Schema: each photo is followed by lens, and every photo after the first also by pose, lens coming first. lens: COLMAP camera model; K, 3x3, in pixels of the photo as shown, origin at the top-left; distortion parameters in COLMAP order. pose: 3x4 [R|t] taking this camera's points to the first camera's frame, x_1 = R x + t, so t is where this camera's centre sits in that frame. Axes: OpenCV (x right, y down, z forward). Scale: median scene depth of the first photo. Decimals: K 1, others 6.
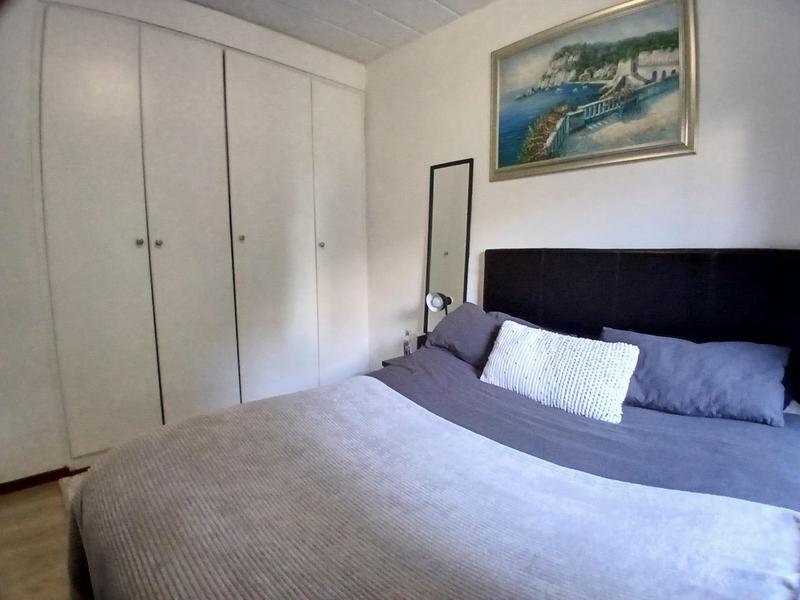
lens RADIAL K [[401.0, 0, 401.2], [0, 401.0, 301.9], [0, 0, 1]] dist [0.001630, -0.045289]
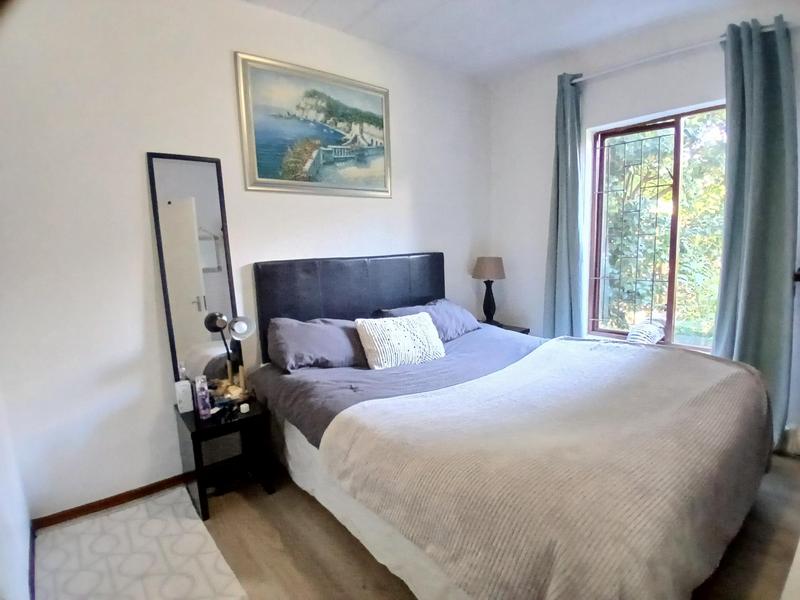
lens RADIAL K [[401.0, 0, 401.2], [0, 401.0, 301.9], [0, 0, 1]] dist [0.001630, -0.045289]
pose [[0.097781, -0.143117, 0.984864, -0.859038], [0.156461, 0.979510, 0.126805, -0.130593], [-0.982832, 0.141694, 0.118170, 0.700390]]
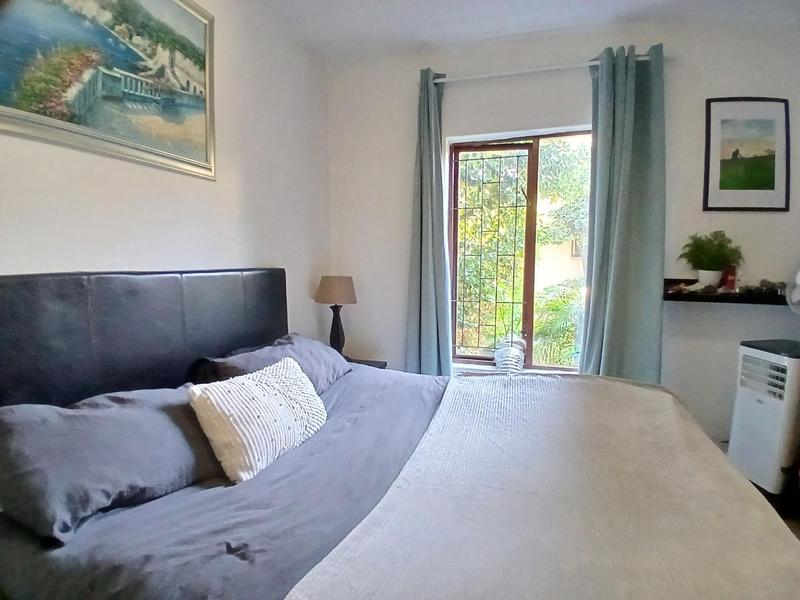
lens RADIAL K [[401.0, 0, 401.2], [0, 401.0, 301.9], [0, 0, 1]] dist [0.001630, -0.045289]
pose [[-0.467503, -0.089089, 0.879491, -0.414646], [0.105285, 0.982215, 0.155461, -0.144168], [-0.877699, 0.165276, -0.449809, 0.940164]]
